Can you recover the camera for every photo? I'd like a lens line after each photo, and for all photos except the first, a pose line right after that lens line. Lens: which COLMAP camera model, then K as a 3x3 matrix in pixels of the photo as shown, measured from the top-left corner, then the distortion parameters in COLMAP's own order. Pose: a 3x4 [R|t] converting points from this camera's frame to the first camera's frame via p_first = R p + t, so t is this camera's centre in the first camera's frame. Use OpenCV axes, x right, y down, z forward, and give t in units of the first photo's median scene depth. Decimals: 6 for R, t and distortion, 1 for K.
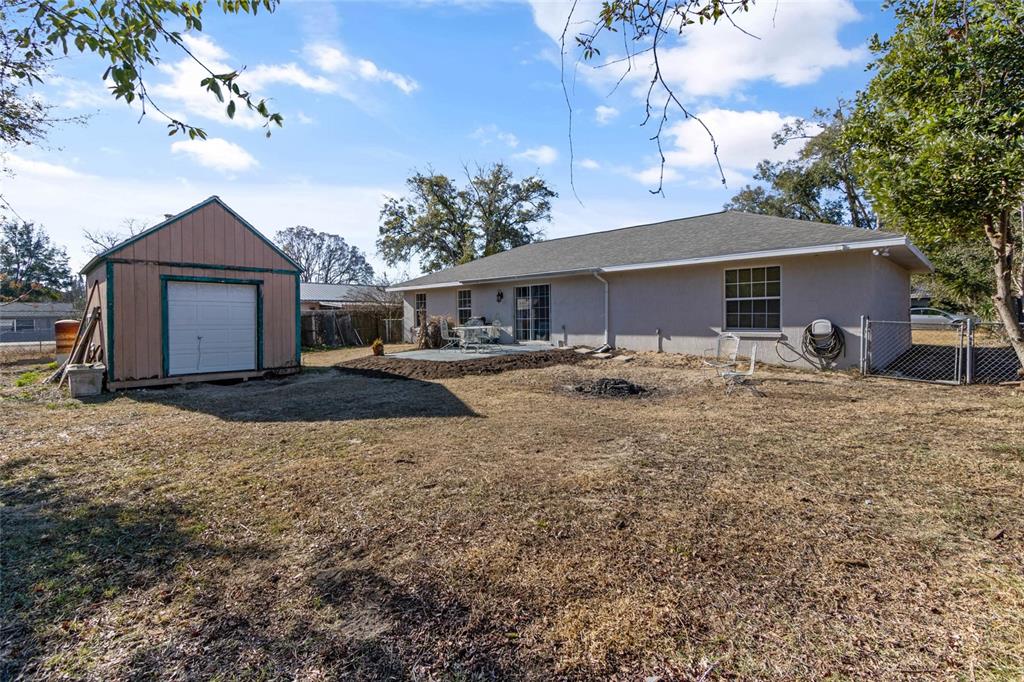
lens RADIAL K [[474.9, 0, 505.6], [0, 474.9, 327.6], [0, 0, 1]] dist [0.015880, -0.000142]
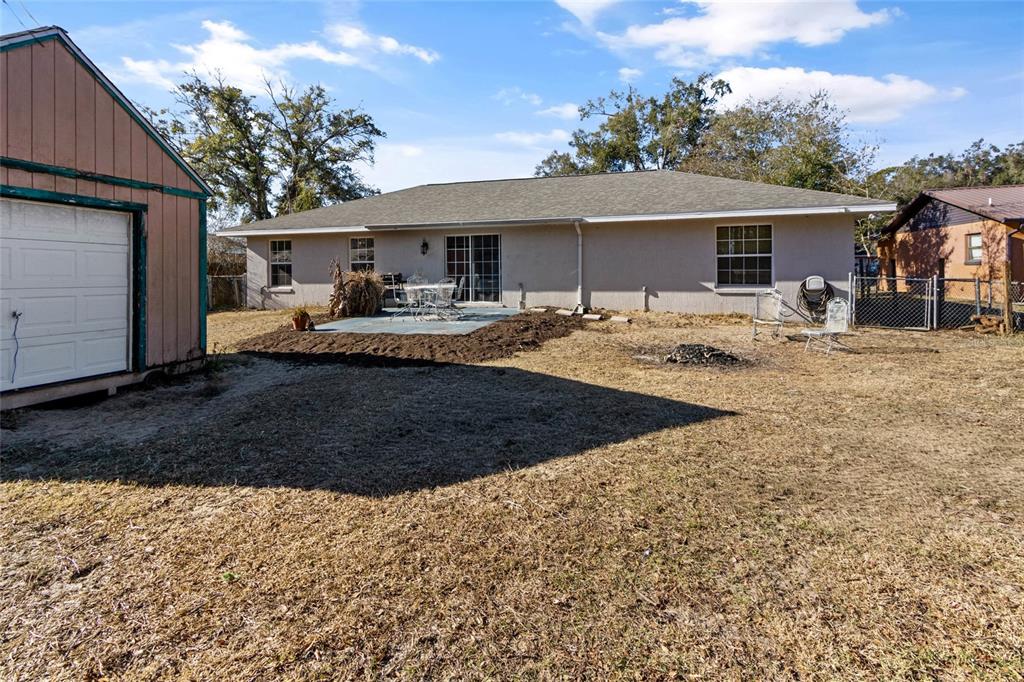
lens RADIAL K [[491.1, 0, 513.7], [0, 491.1, 279.9], [0, 0, 1]] dist [0.021471, -0.010789]
pose [[0.879565, -0.004479, 0.475757, -0.296387], [0.008618, 0.999942, -0.006517, -0.004480], [-0.475701, 0.009832, 0.879552, 0.220997]]
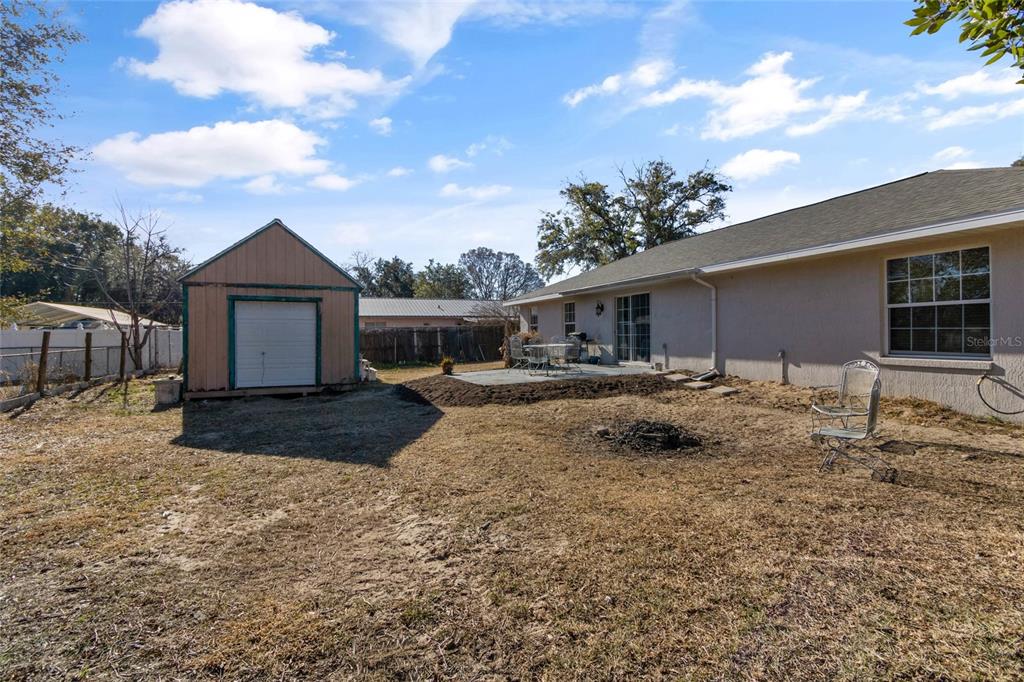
lens RADIAL K [[474.9, 0, 505.6], [0, 474.9, 327.6], [0, 0, 1]] dist [0.015880, -0.000142]
pose [[0.919857, -0.004615, -0.392228, 0.181654], [-0.007090, 0.999572, -0.028388, -0.006655], [0.392191, 0.028894, 0.919430, 0.160052]]
